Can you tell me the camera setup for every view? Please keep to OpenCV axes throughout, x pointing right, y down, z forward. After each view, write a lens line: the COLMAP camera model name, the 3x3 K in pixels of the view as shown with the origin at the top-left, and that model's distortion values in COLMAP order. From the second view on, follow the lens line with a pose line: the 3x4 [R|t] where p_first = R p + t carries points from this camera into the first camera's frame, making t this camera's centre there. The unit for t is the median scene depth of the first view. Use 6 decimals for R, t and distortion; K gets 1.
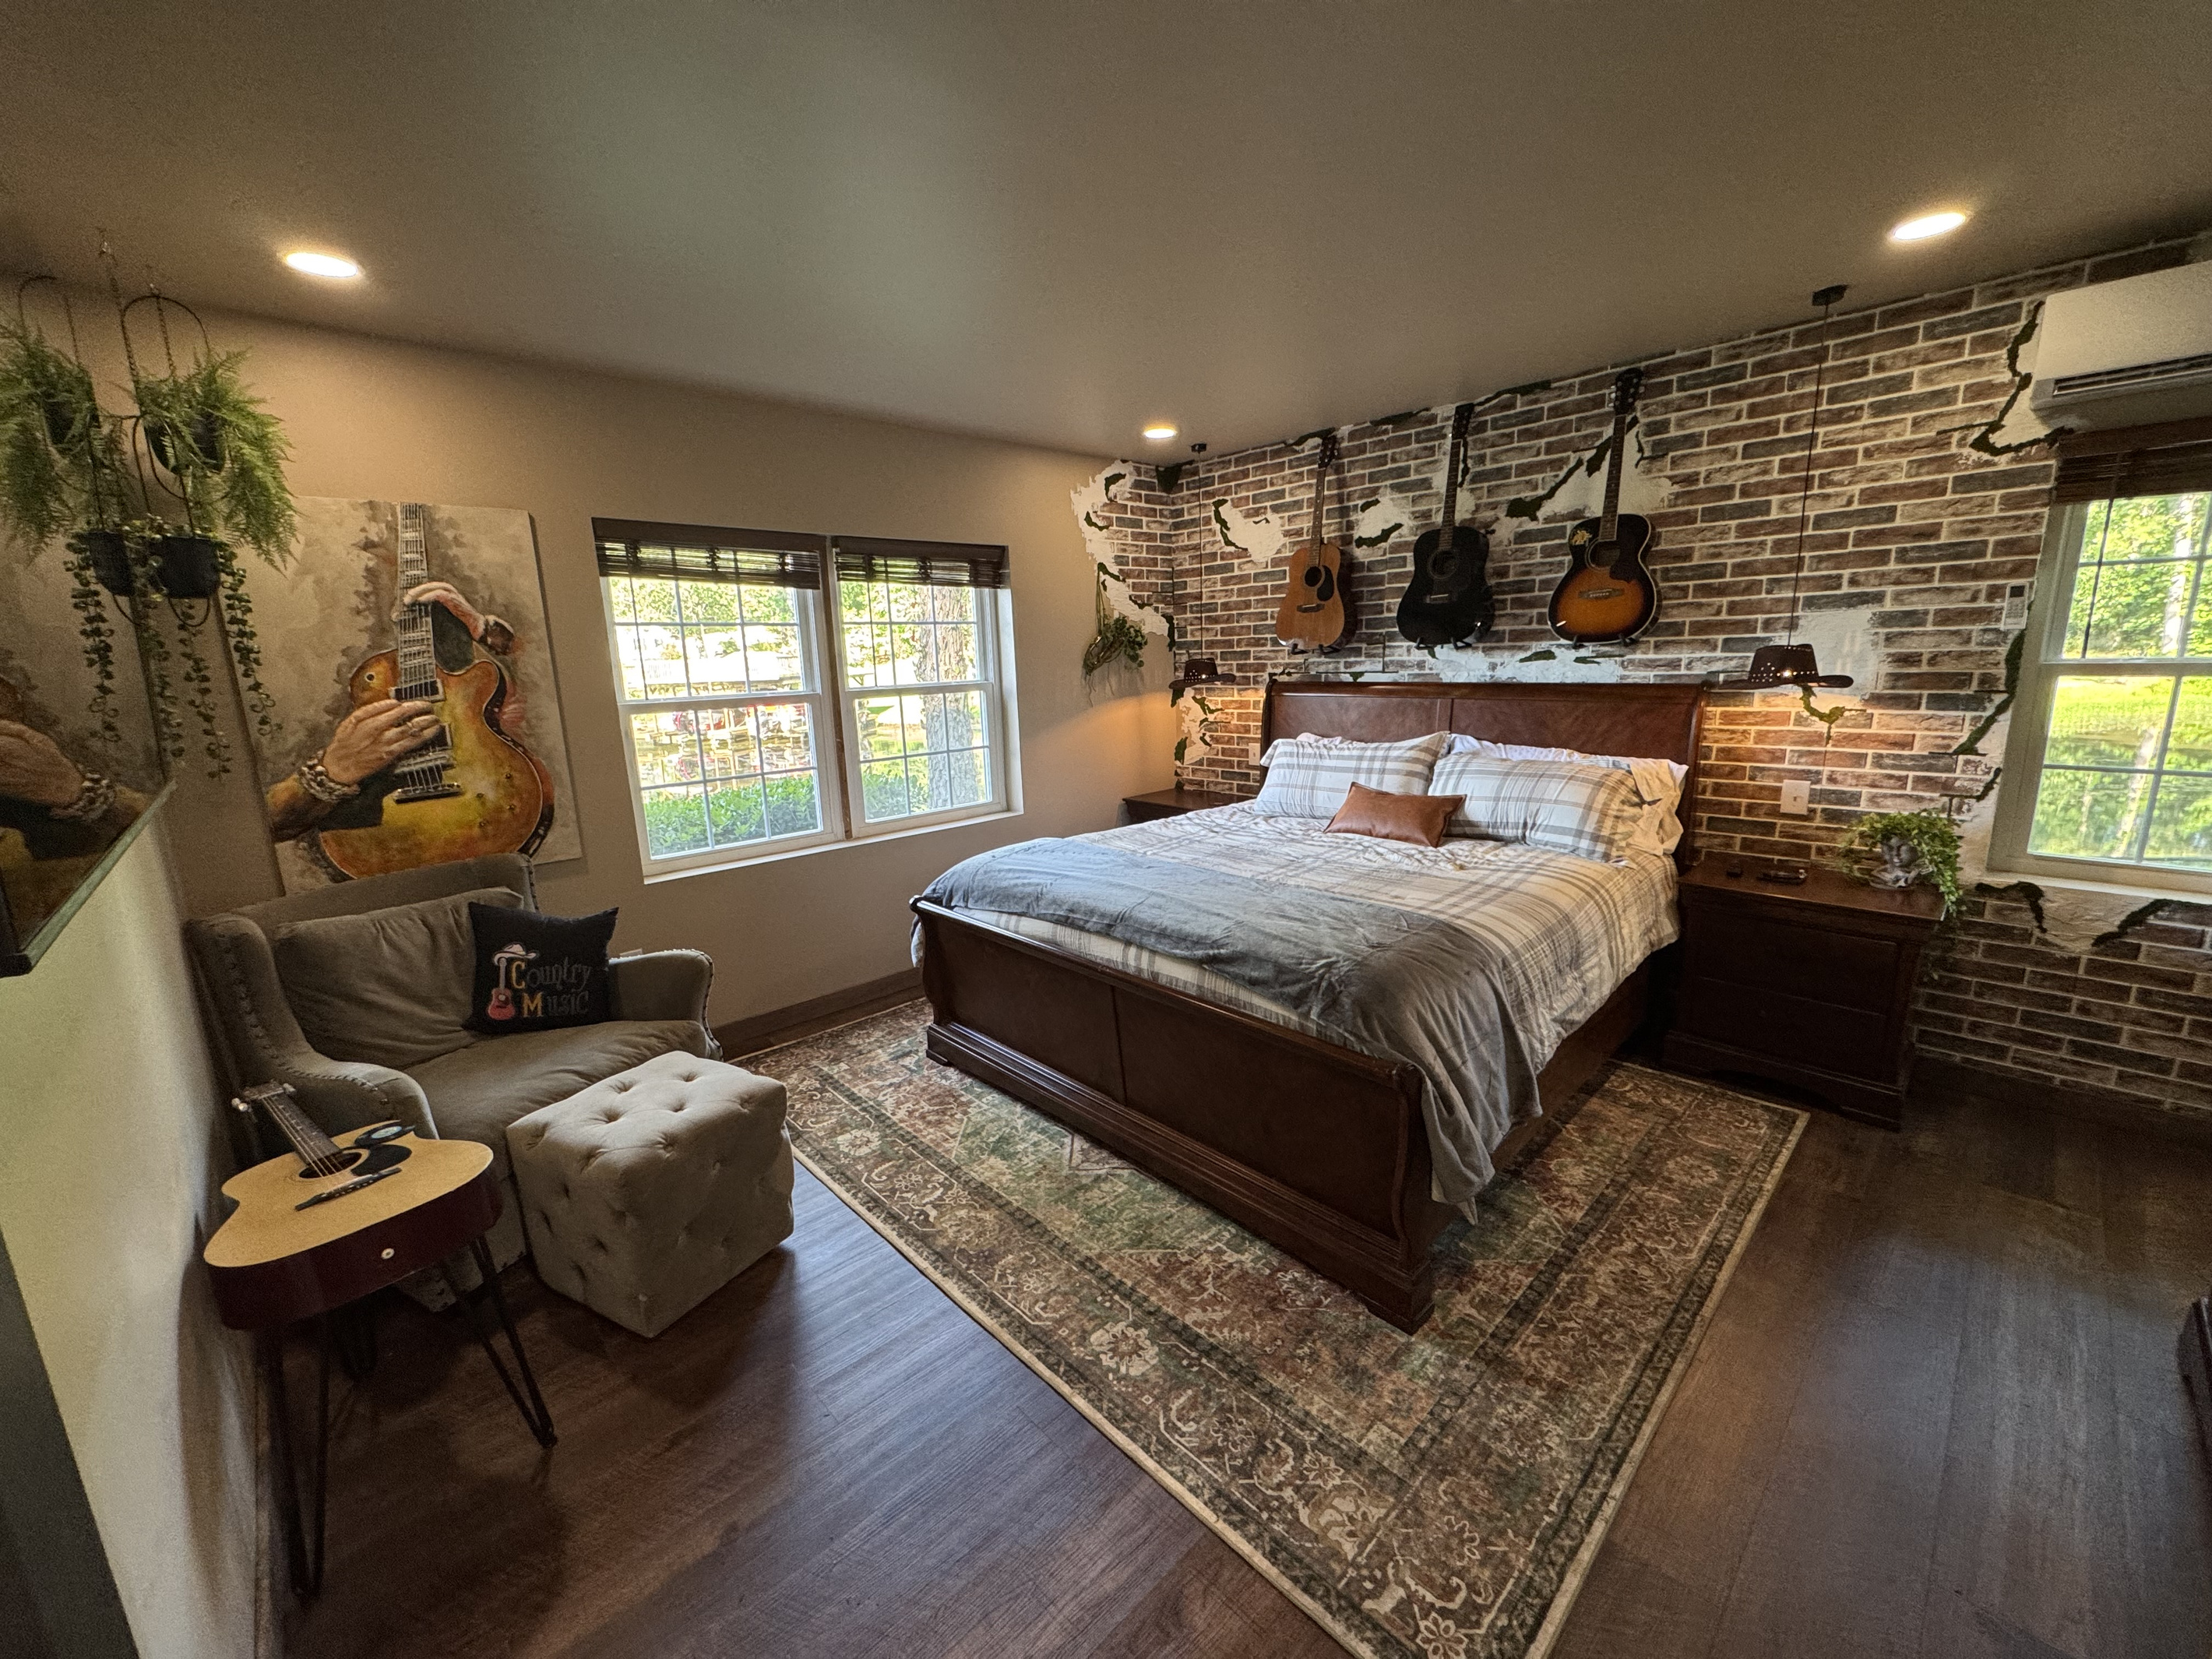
lens RADIAL K [[890.4, 0, 1099.6], [0, 890.4, 832.5], [0, 0, 1]] dist [-0.009893, 0.003192]
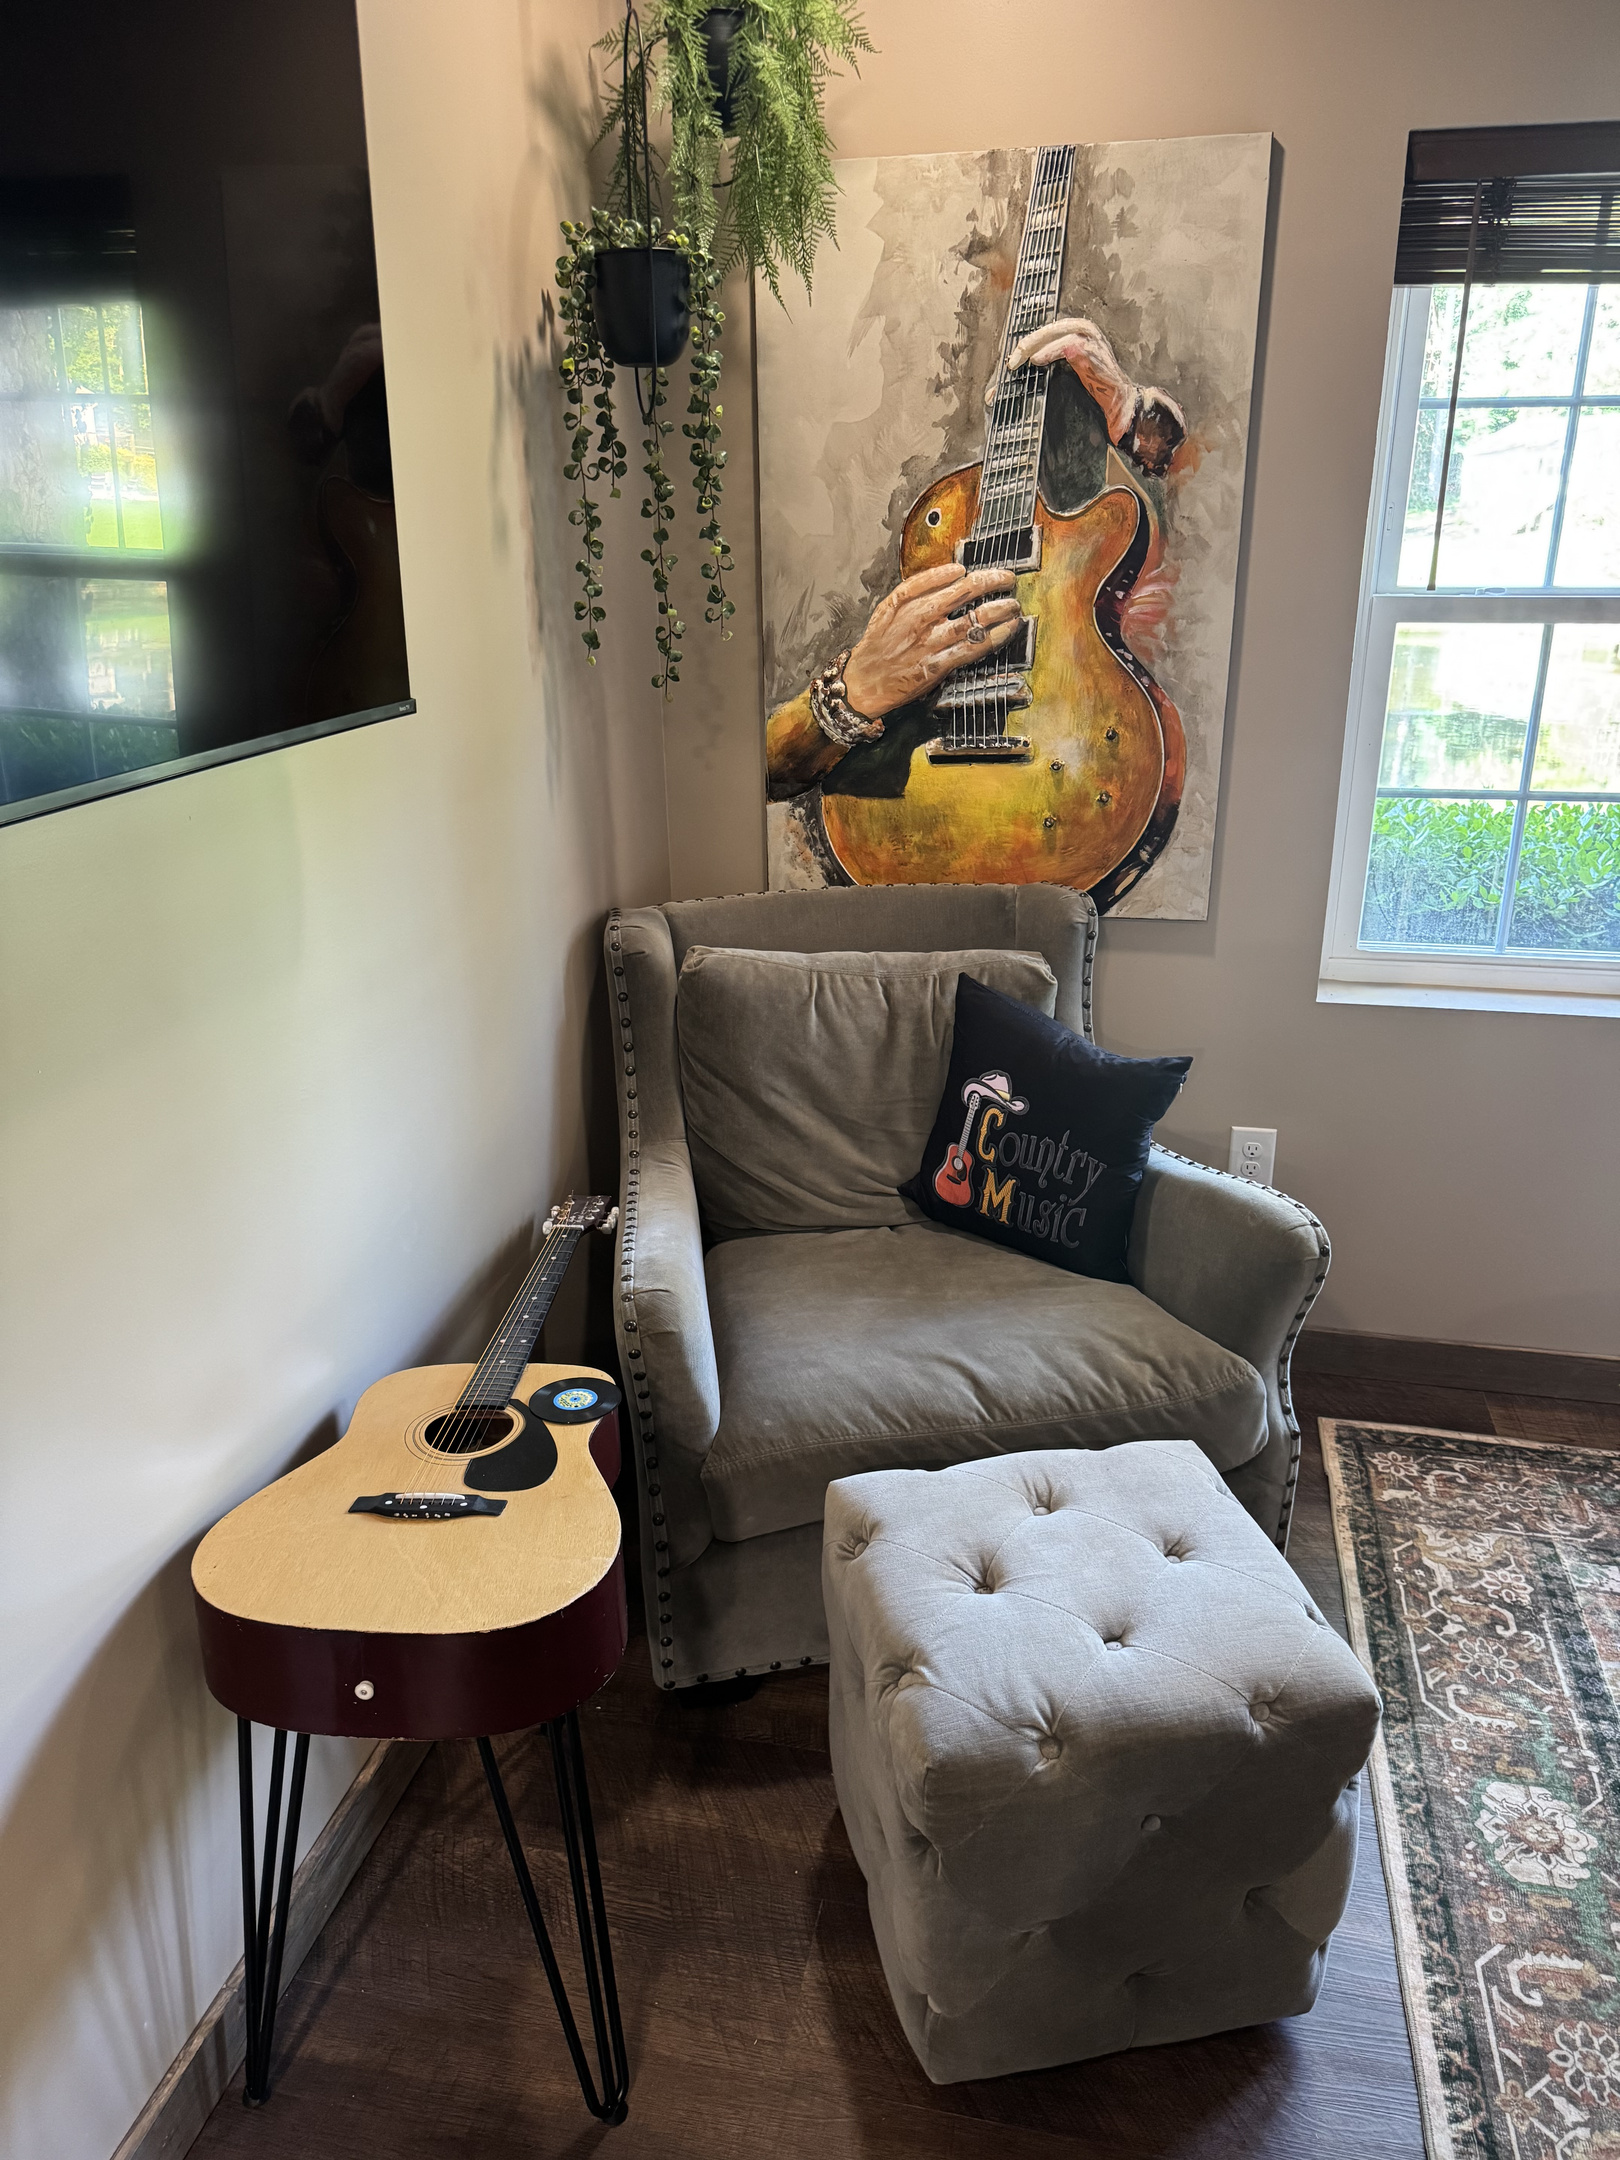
lens RADIAL K [[1503.1, 0, 804.4], [0, 1503.1, 1095.1], [0, 0, 1]] dist [0.097138, -0.157748]
pose [[0.566911, 0.310923, -0.762849, -0.051282], [-0.170766, 0.950277, 0.260409, -0.068903], [0.805885, -0.017360, 0.591818, 0.379498]]
